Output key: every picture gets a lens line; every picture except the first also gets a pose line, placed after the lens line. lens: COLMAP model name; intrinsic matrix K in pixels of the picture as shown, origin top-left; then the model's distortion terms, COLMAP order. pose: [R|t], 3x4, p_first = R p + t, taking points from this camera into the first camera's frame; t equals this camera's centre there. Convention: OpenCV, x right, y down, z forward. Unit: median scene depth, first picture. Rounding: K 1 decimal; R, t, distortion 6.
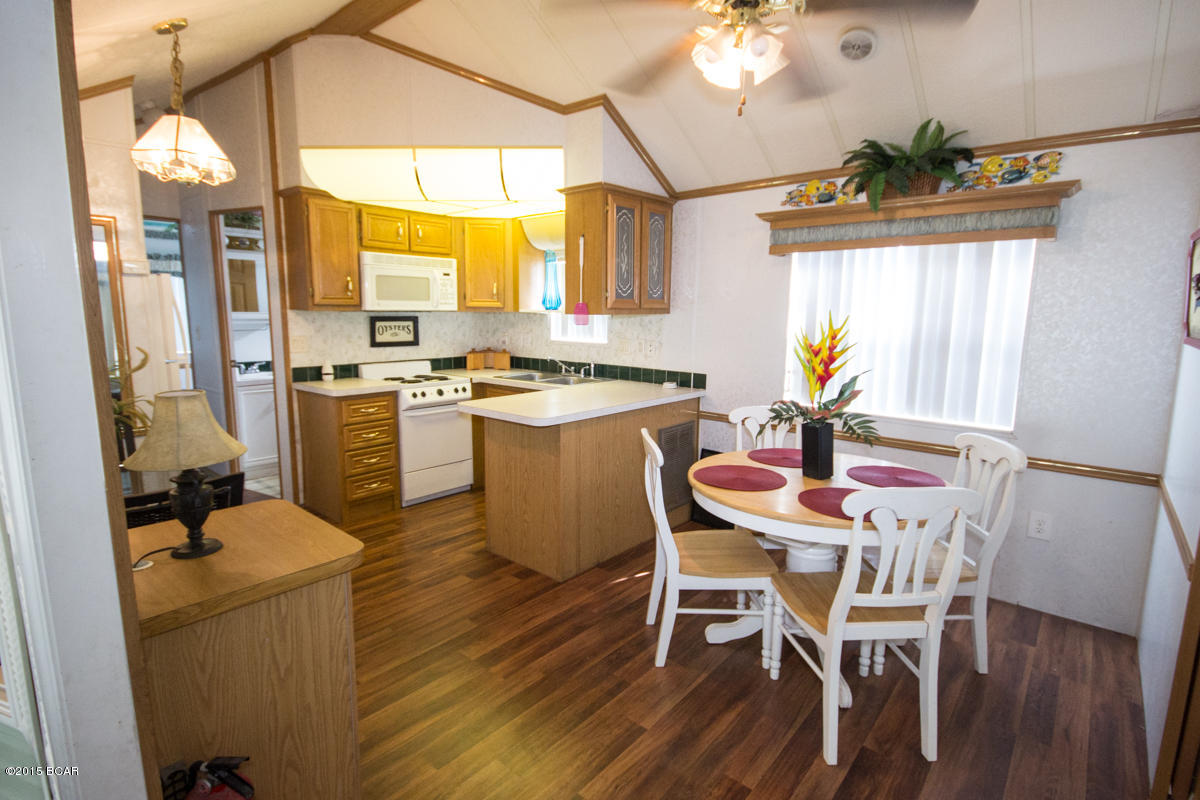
lens RADIAL K [[584.3, 0, 606.8], [0, 584.3, 399.7], [0, 0, 1]] dist [0.000190, 0.000080]
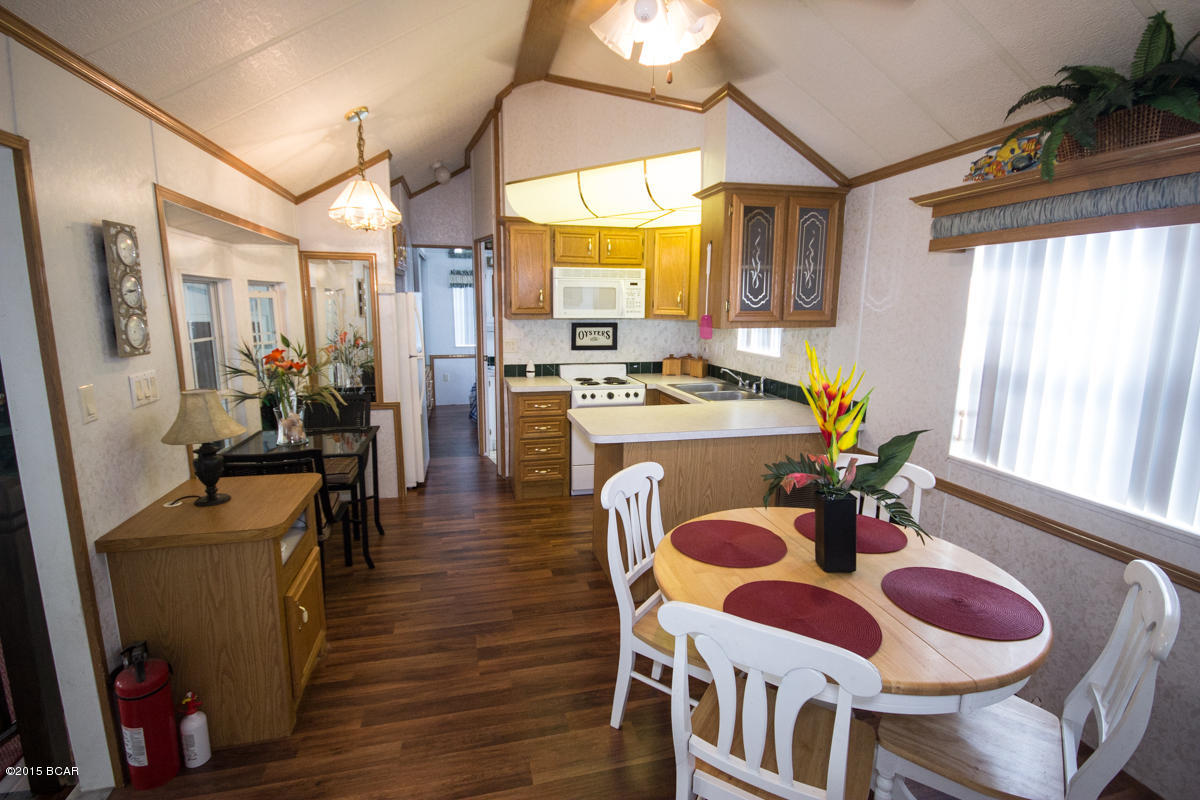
lens RADIAL K [[565.5, 0, 603.4], [0, 565.5, 397.1], [0, 0, 1]] dist [0.002494, 0.000428]
pose [[0.811475, 0.091394, -0.577196, 0.328470], [-0.086946, 0.995584, 0.035406, -0.049246], [0.577883, 0.021453, 0.815837, 0.163119]]
